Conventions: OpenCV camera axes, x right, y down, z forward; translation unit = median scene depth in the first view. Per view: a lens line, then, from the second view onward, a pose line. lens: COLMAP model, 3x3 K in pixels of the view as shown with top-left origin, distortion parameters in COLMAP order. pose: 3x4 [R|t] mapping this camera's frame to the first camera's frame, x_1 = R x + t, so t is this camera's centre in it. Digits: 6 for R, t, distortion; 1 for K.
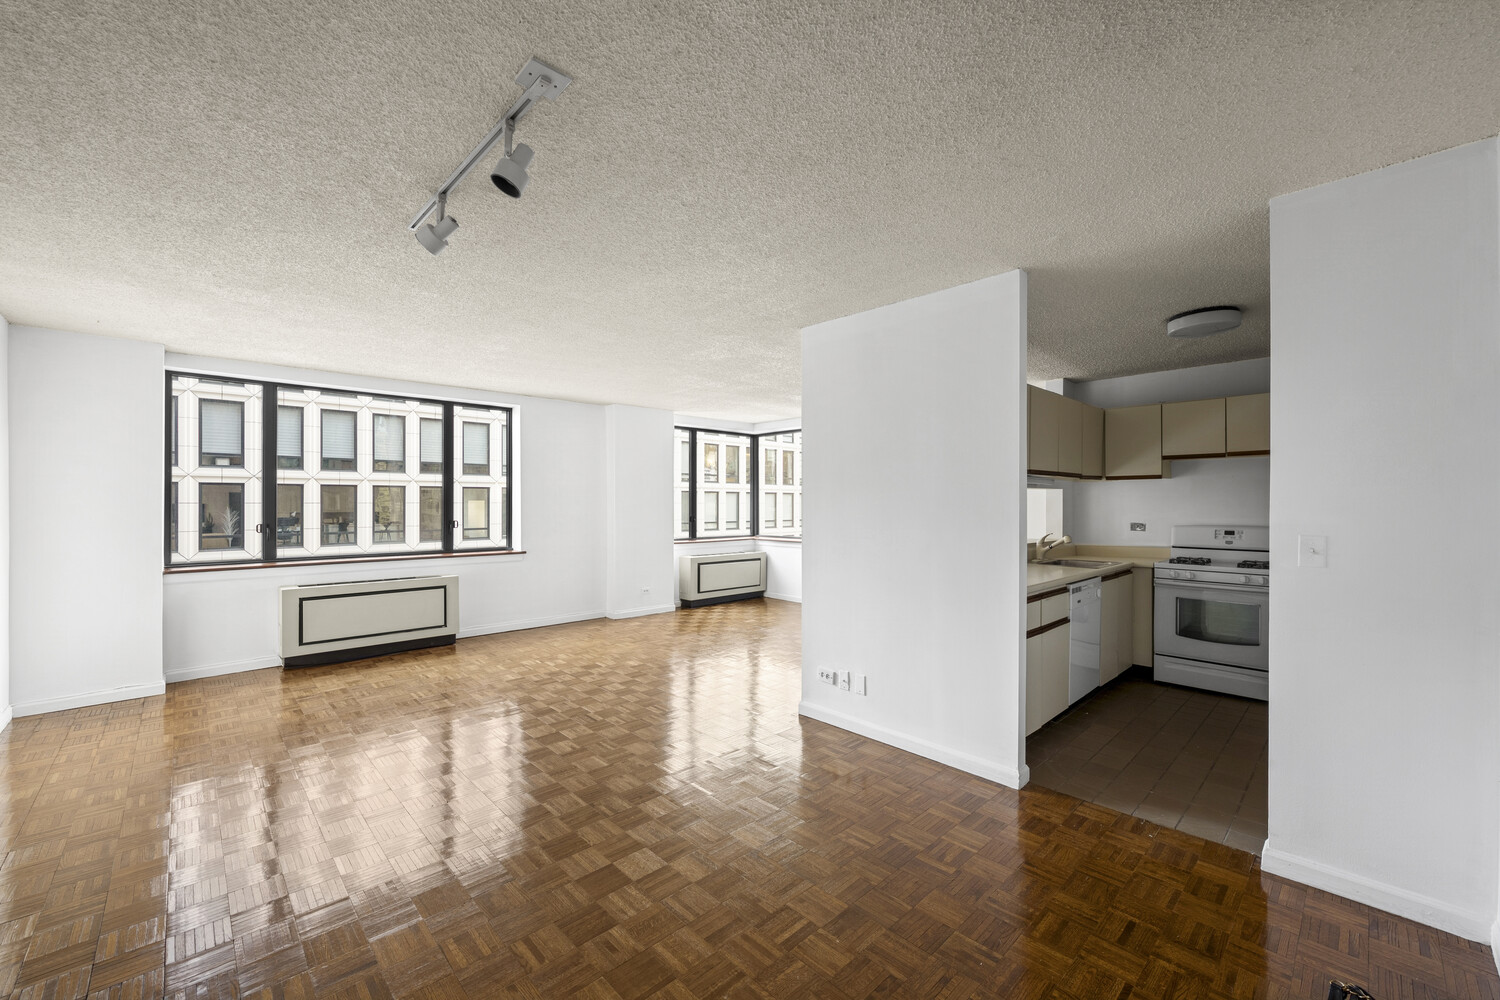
lens RADIAL K [[614.4, 0, 742.6], [0, 614.4, 501.0], [0, 0, 1]] dist [-0.002222, -0.000189]
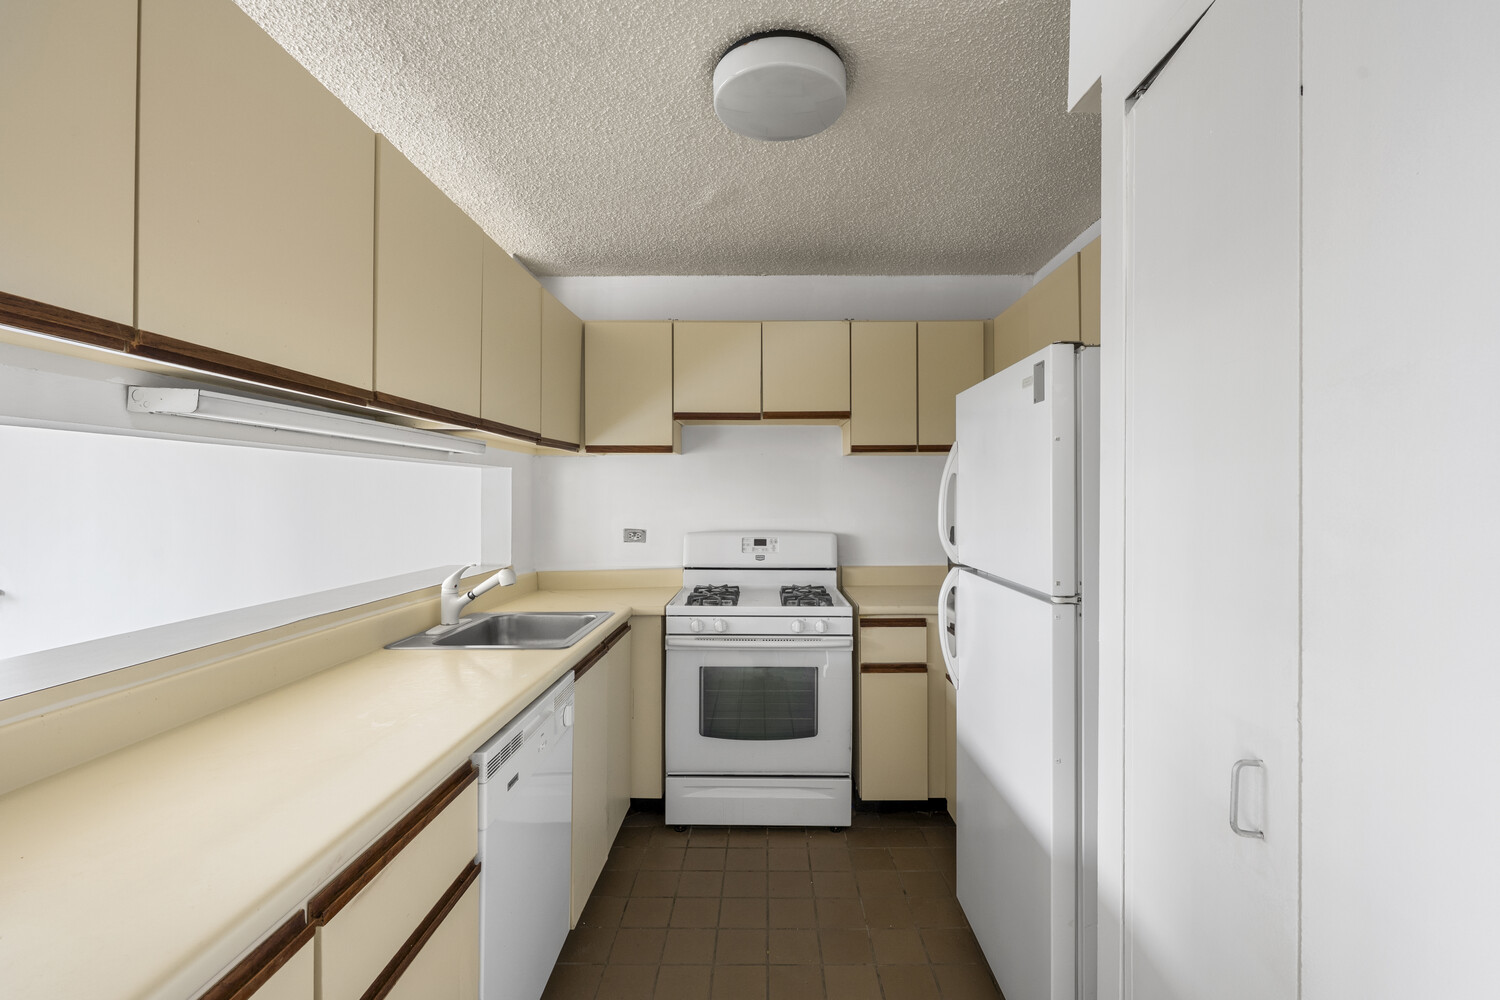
lens RADIAL K [[621.0, 0, 750.0], [0, 621.0, 500.0], [0, 0, 1]] dist [-0.015066, -0.000022]
pose [[0.705336, -0.003028, 0.708866, 0.328246], [-0.002662, 0.999973, 0.006921, 0.003921], [-0.708868, -0.006769, 0.705309, 0.548864]]
